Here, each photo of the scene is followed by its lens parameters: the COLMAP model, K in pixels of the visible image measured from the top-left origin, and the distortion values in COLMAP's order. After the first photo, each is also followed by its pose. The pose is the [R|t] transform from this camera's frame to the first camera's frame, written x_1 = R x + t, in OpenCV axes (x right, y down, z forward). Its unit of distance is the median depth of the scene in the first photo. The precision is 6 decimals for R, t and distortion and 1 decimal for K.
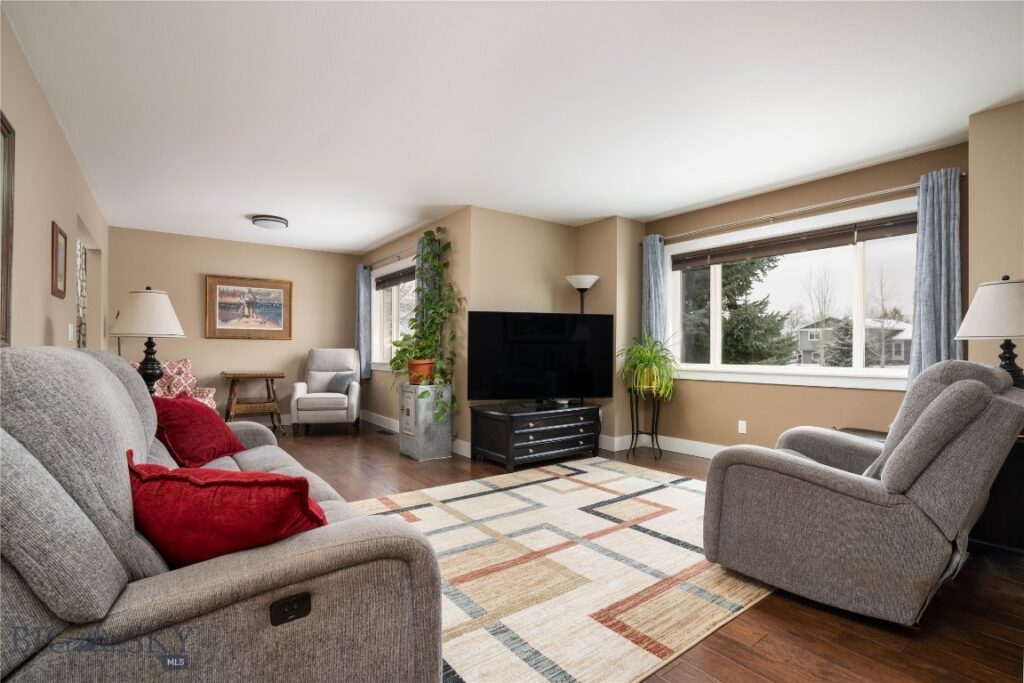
lens RADIAL K [[481.4, 0, 512.0], [0, 481.4, 341.5], [0, 0, 1]] dist [-0.023796, 0.000119]
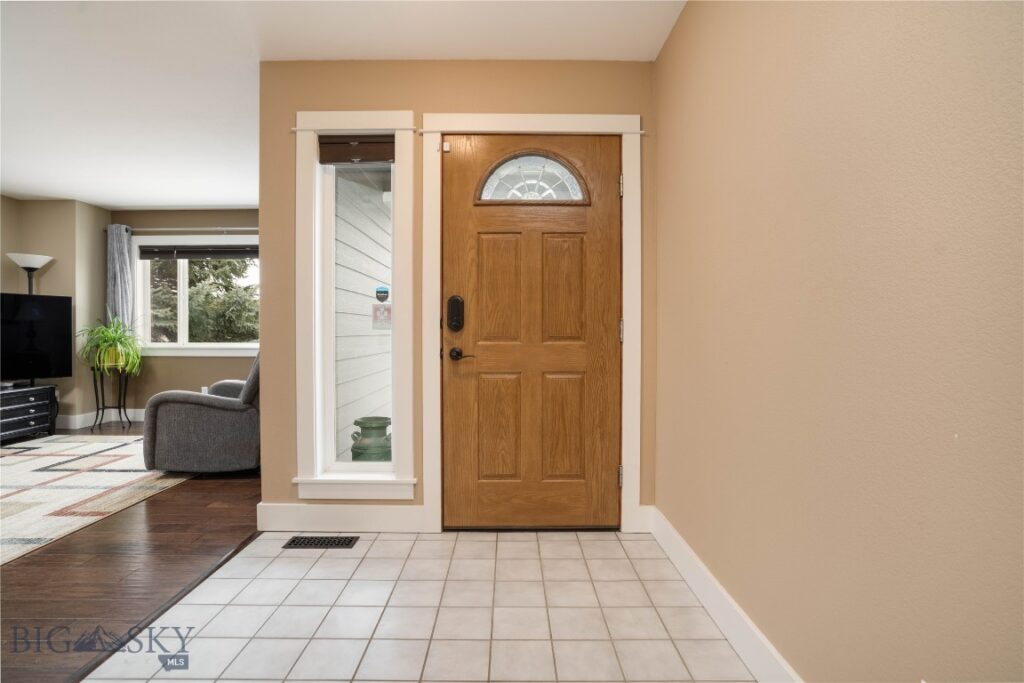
lens RADIAL K [[507.9, 0, 512.0], [0, 507.9, 341.5], [0, 0, 1]] dist [-0.002585, 0.000252]
pose [[0.617027, -0.018206, 0.786732, -0.065527], [-0.013474, 0.999341, 0.033694, -0.009456], [-0.786827, -0.031390, 0.616375, -0.426421]]
